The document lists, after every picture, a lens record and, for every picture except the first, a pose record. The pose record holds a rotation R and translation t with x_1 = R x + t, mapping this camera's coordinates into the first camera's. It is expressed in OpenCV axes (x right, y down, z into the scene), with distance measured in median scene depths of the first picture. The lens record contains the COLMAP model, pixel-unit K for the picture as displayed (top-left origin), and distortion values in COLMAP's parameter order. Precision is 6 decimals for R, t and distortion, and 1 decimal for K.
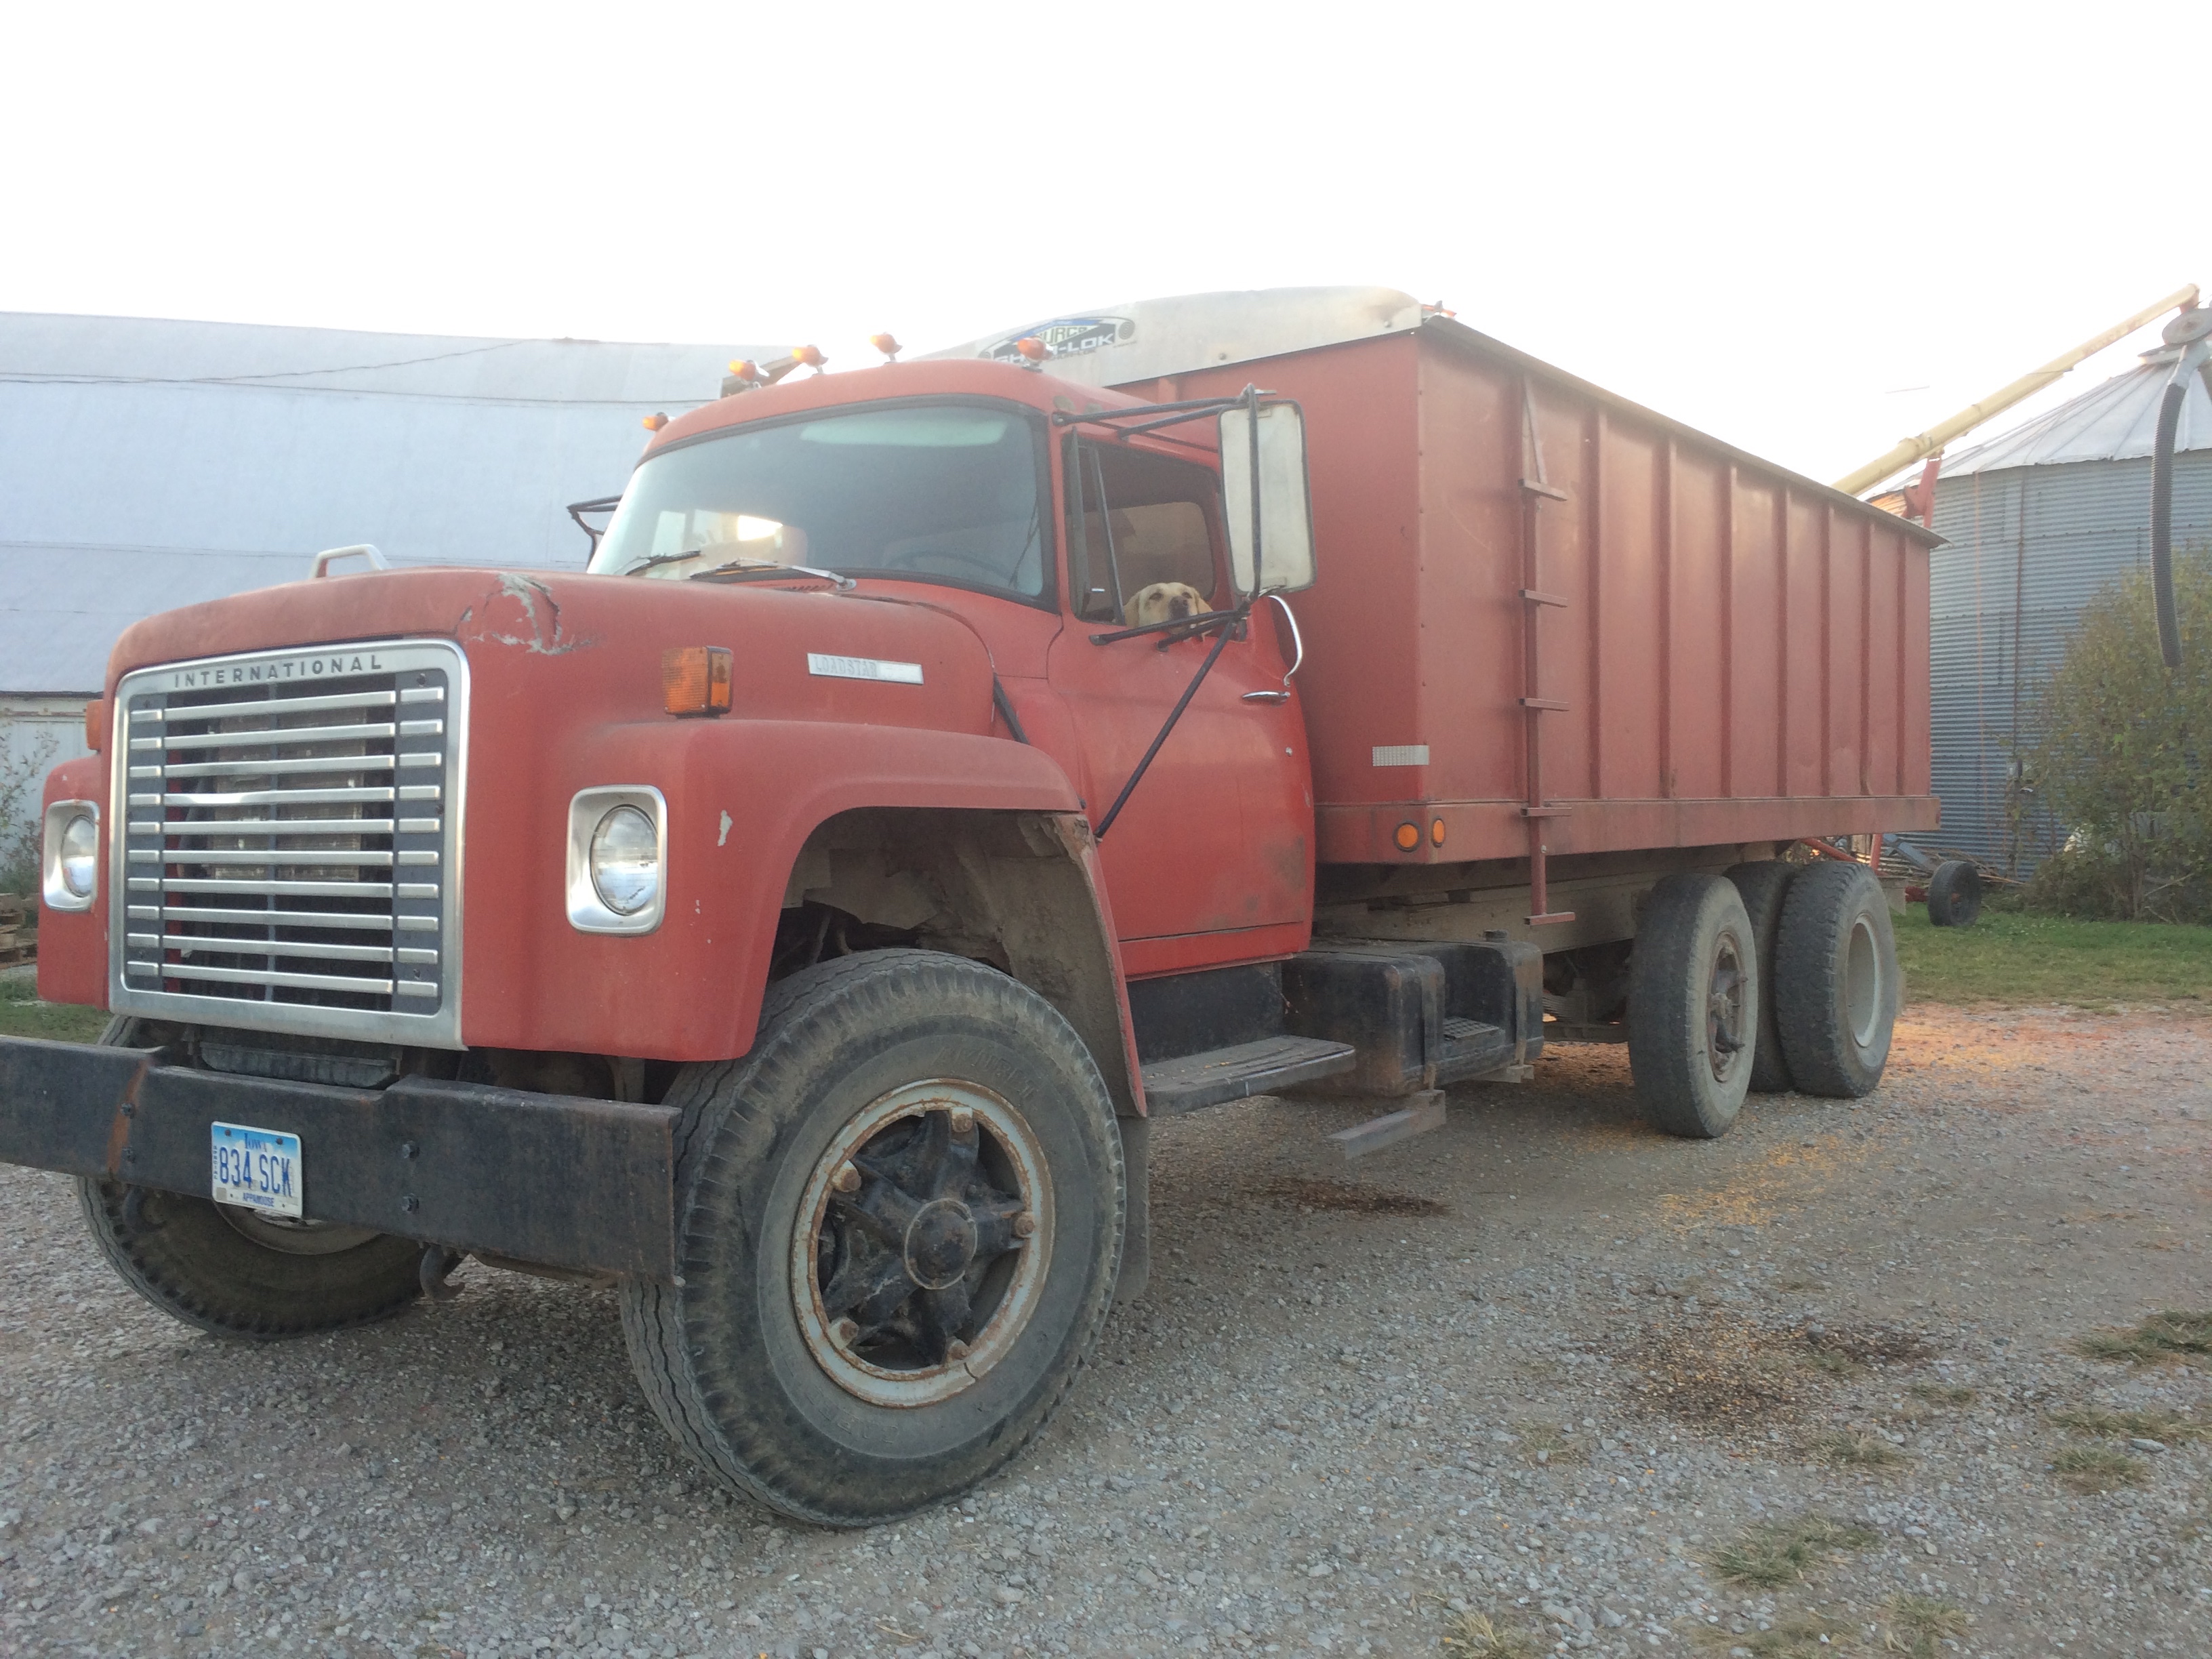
lens RADIAL K [[1875.1, 0, 1106.1], [0, 1875.1, 829.4], [0, 0, 1]] dist [-0.003544, 0.000477]
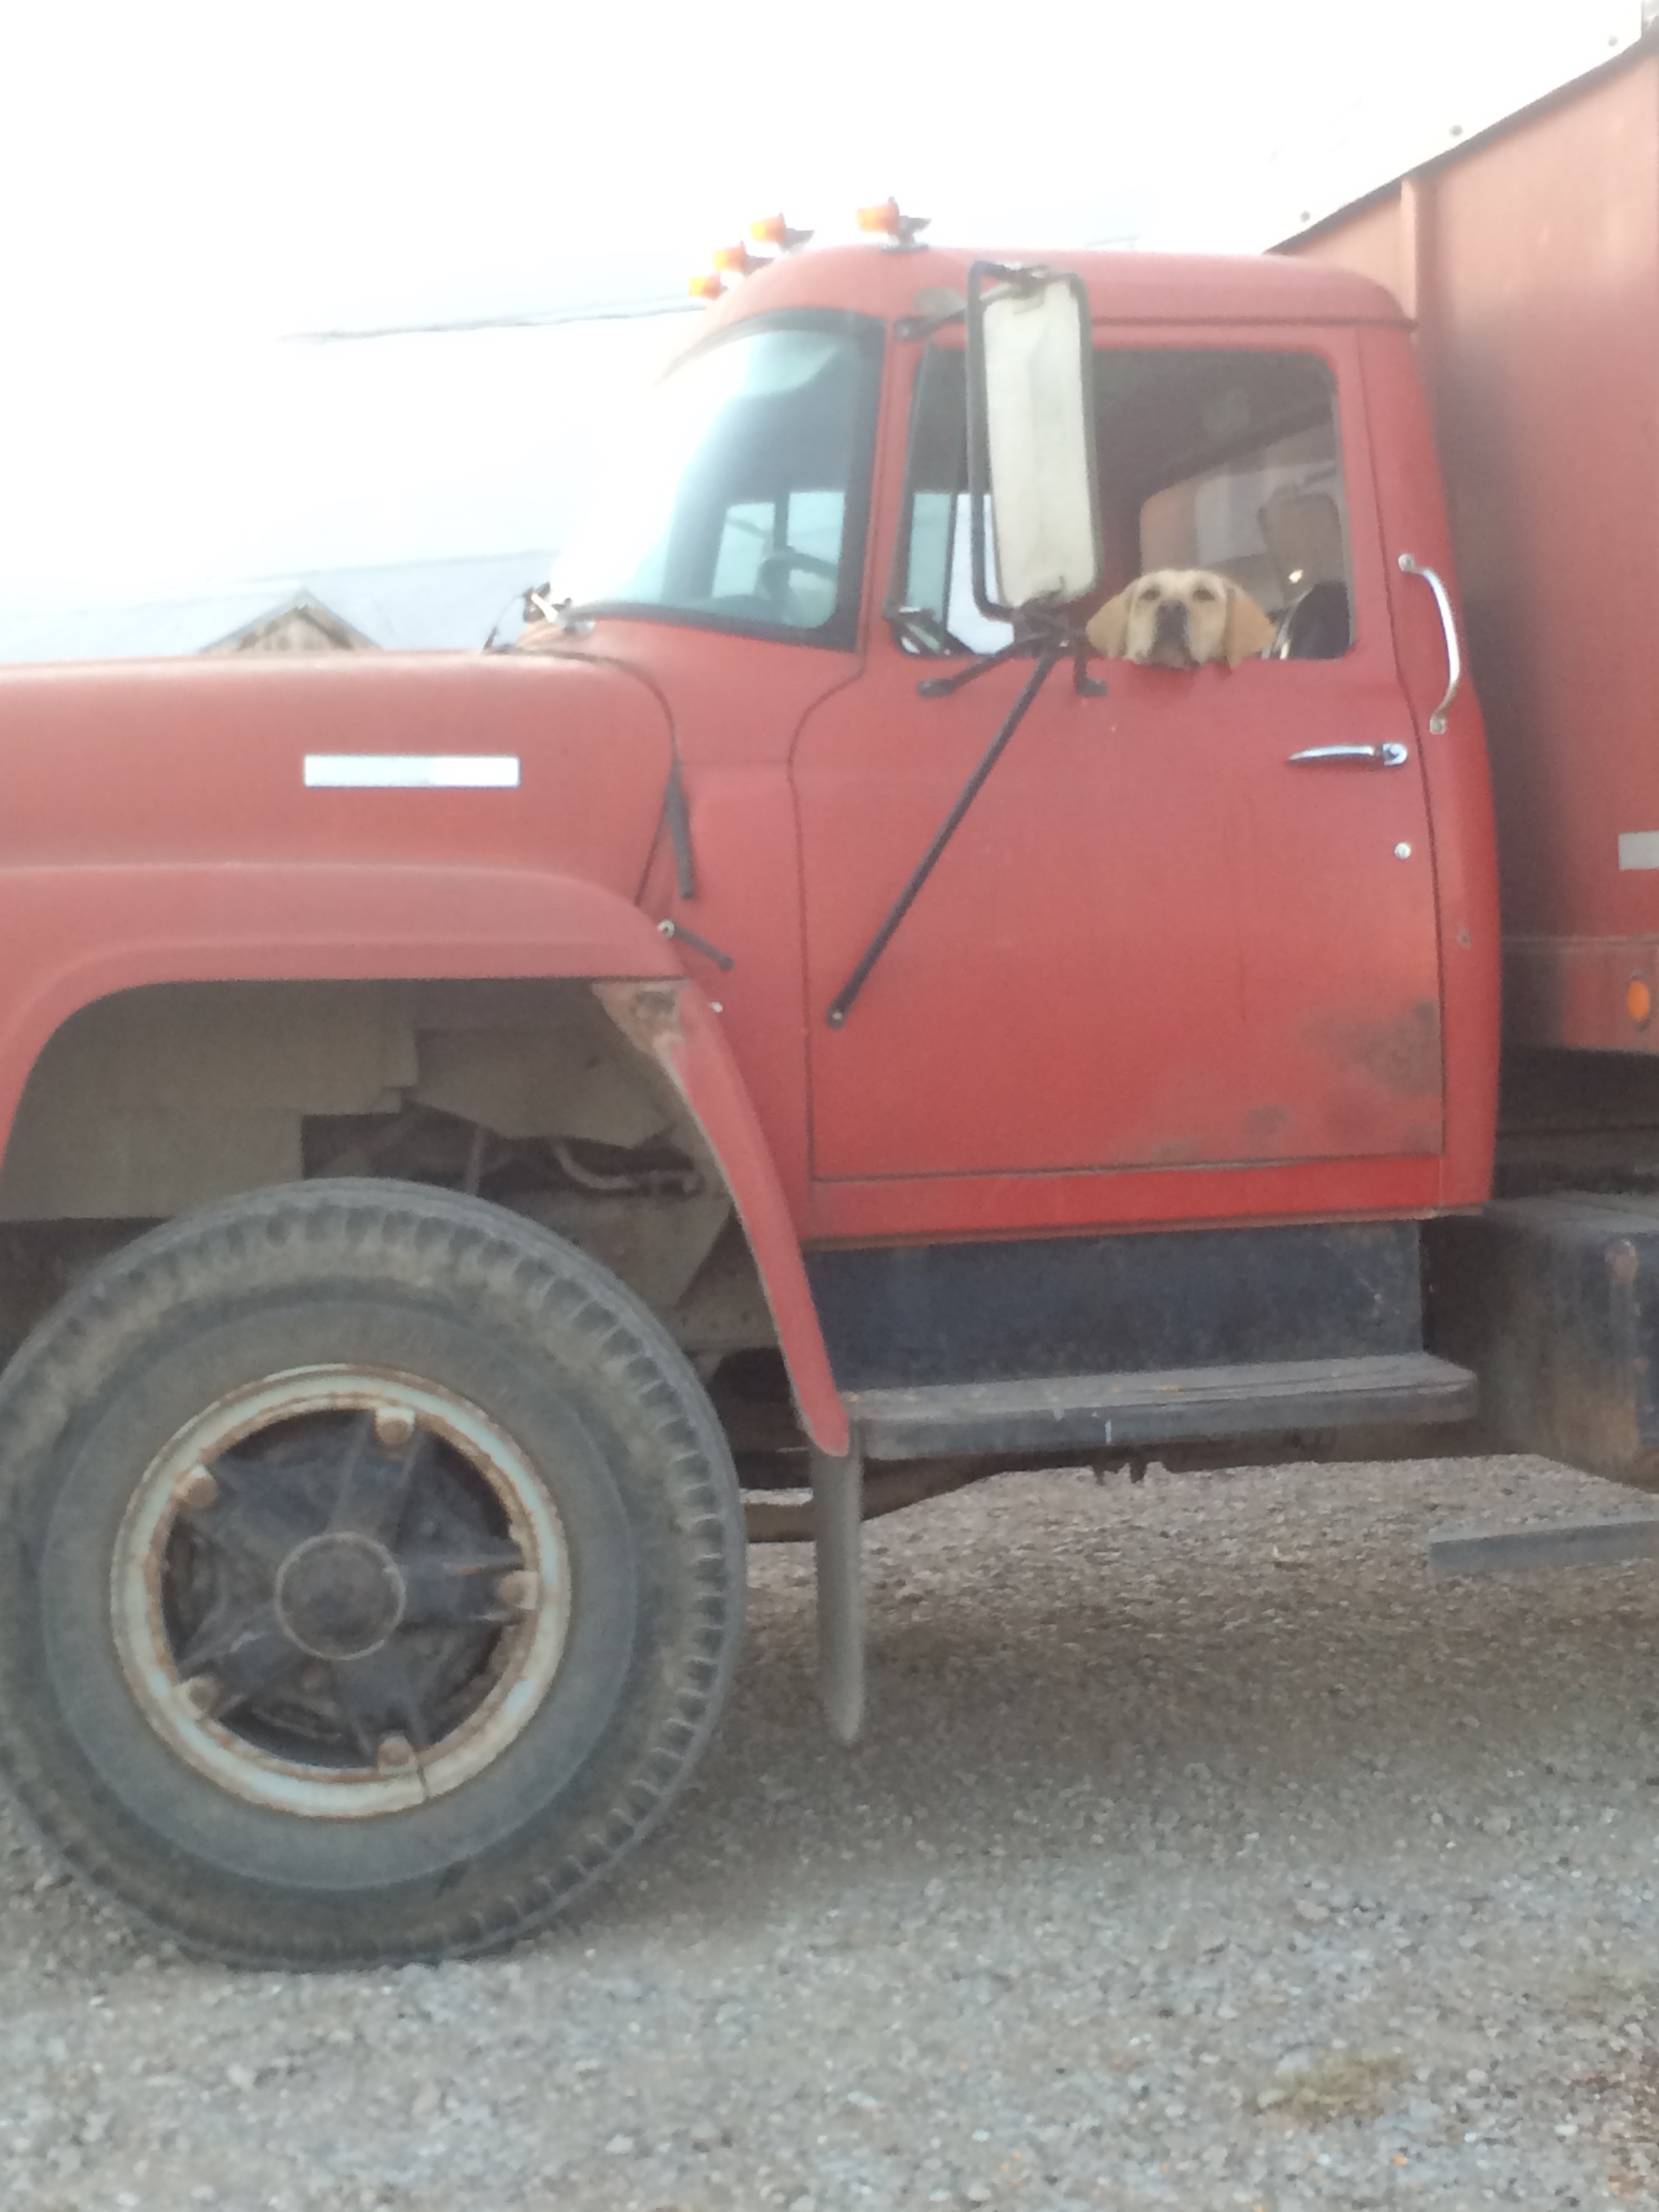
lens RADIAL K [[3454.5, 0, 828.9], [0, 3454.5, 1103.9], [0, 0, 1]] dist [-0.003806, 0.000000]
pose [[0.770465, 0.024636, -0.637007, 0.871934], [0.011552, 0.998549, 0.052590, -0.030667], [0.637378, -0.047878, 0.769062, 0.123283]]
